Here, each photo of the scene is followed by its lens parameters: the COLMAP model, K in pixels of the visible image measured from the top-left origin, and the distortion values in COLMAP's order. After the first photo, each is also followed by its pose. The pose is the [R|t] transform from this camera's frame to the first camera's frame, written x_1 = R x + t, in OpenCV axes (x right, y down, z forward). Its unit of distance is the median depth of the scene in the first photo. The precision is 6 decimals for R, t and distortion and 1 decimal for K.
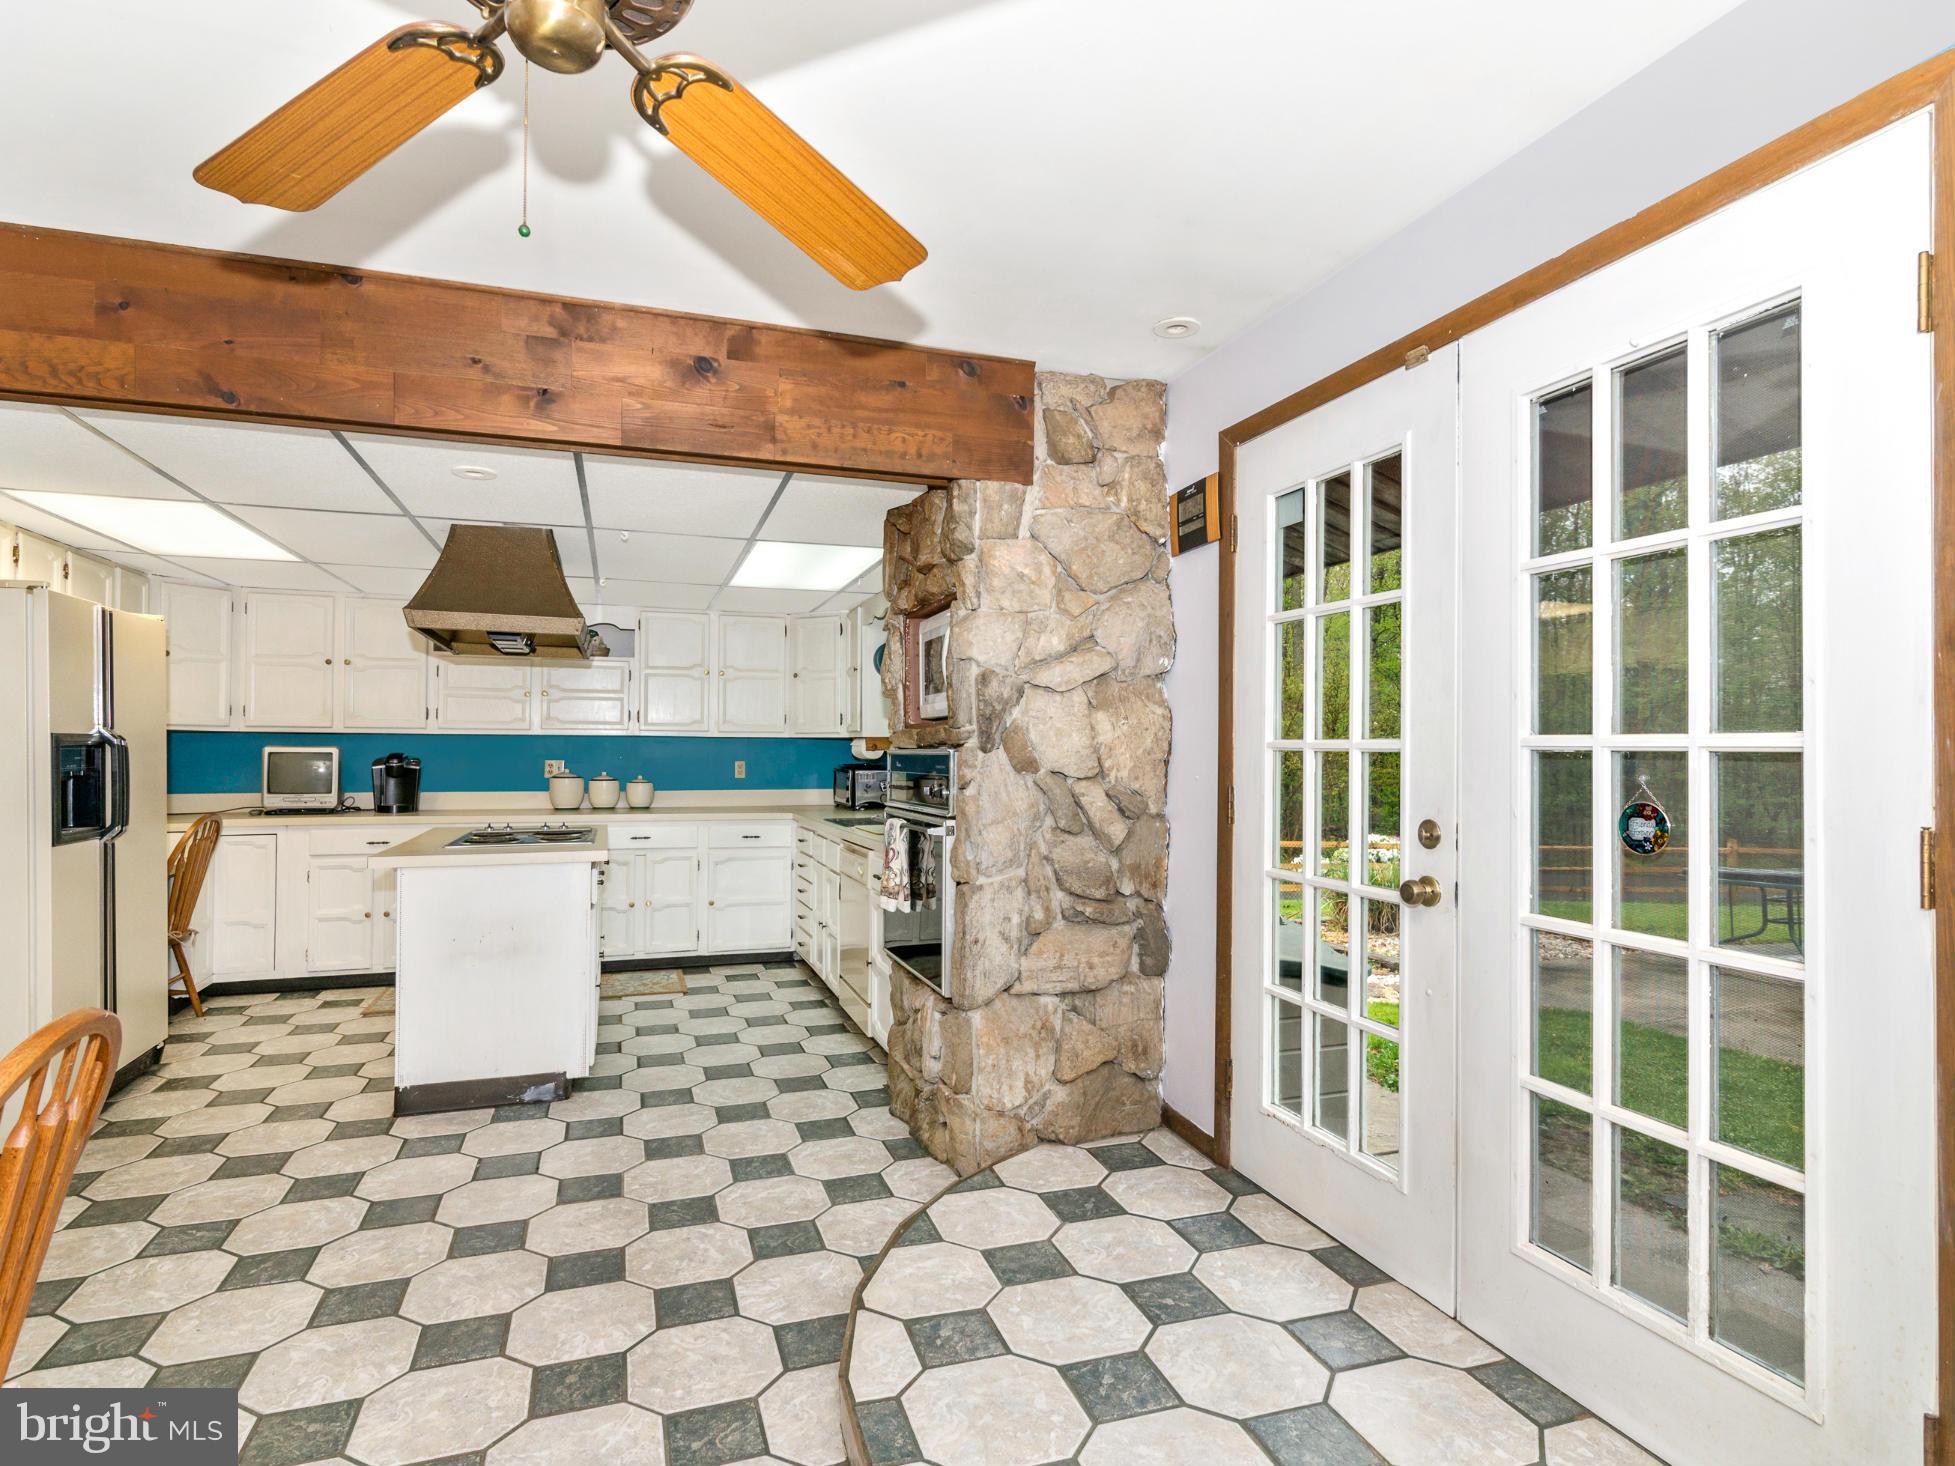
lens RADIAL K [[1037.3, 0, 958.9], [0, 1037.3, 738.3], [0, 0, 1]] dist [0.004055, -0.002278]
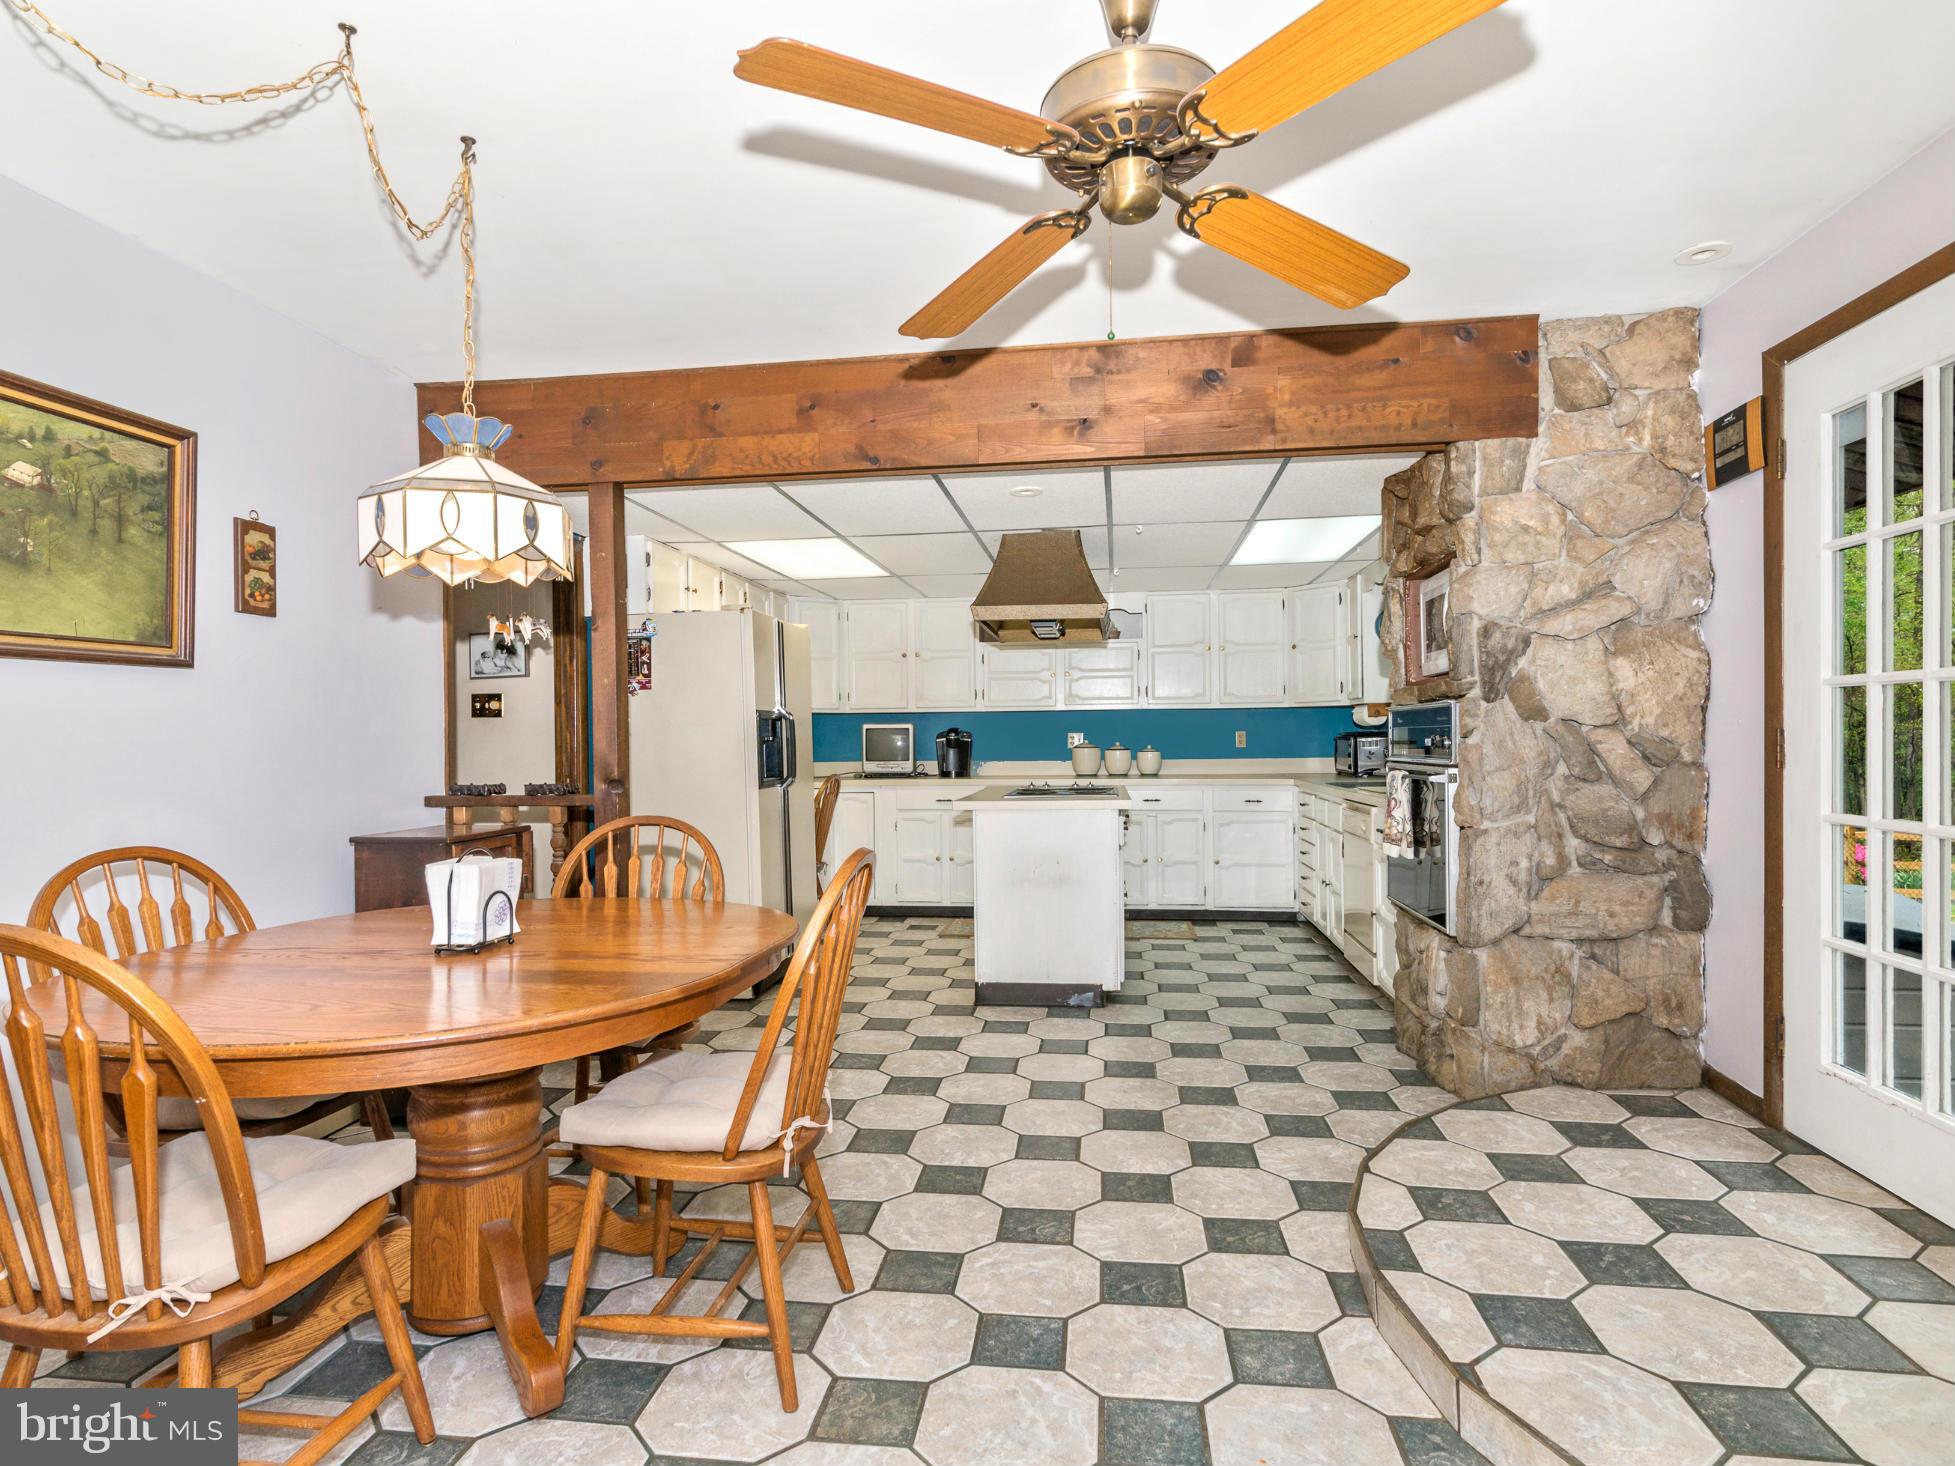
lens RADIAL K [[1037.3, 0, 958.9], [0, 1037.3, 738.3], [0, 0, 1]] dist [0.004055, -0.002278]
pose [[0.892604, -0.014013, -0.450623, 0.019401], [0.021407, 0.999707, 0.011317, 0.025951], [0.450332, -0.019749, 0.892643, -0.162661]]
